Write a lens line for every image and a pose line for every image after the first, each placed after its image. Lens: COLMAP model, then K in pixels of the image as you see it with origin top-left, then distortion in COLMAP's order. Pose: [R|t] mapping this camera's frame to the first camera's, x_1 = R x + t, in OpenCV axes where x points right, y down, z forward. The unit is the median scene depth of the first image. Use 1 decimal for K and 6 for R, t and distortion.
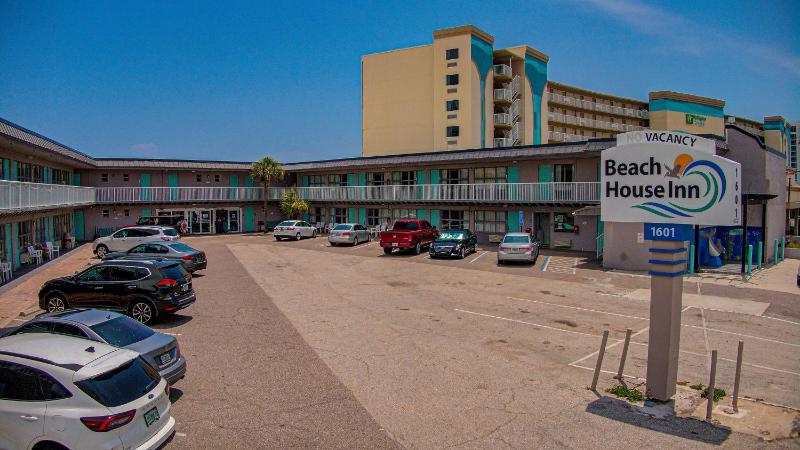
lens RADIAL K [[526.8, 0, 396.0], [0, 526.8, 224.6], [0, 0, 1]] dist [-0.139144, -0.040316]
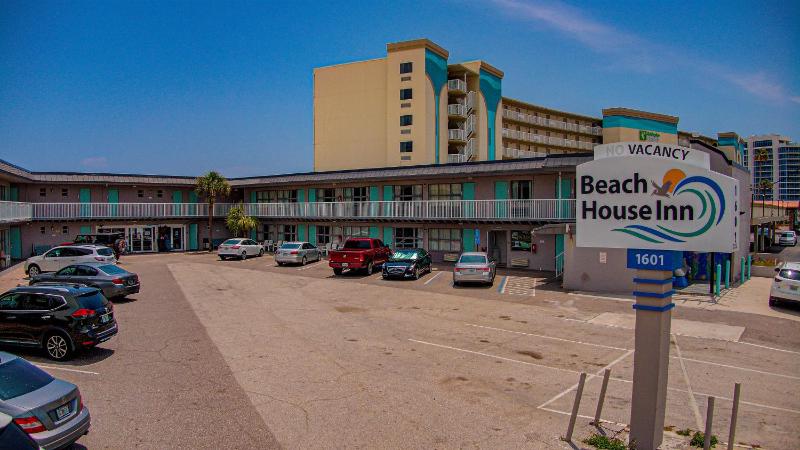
lens RADIAL K [[526.8, 0, 394.2], [0, 526.8, 225.7], [0, 0, 1]] dist [-0.139144, -0.040316]
pose [[0.996493, 0.000424, 0.083678, 0.006586], [0.001919, 0.999608, -0.027916, -0.005830], [-0.083657, 0.027979, 0.996102, 0.051168]]
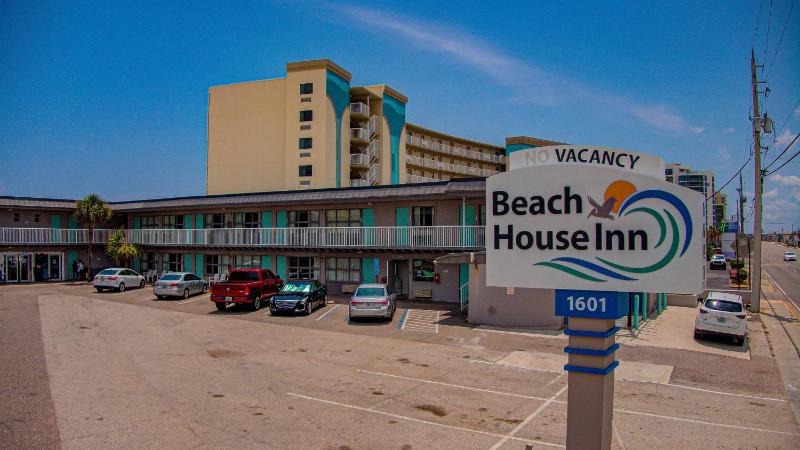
lens RADIAL K [[526.8, 0, 382.7], [0, 526.8, 226.9], [0, 0, 1]] dist [-0.139144, -0.040316]
pose [[0.971527, 0.009888, 0.236721, 0.037723], [0.008719, 0.996960, -0.077427, -0.010082], [-0.236767, 0.077286, 0.968488, 0.126641]]
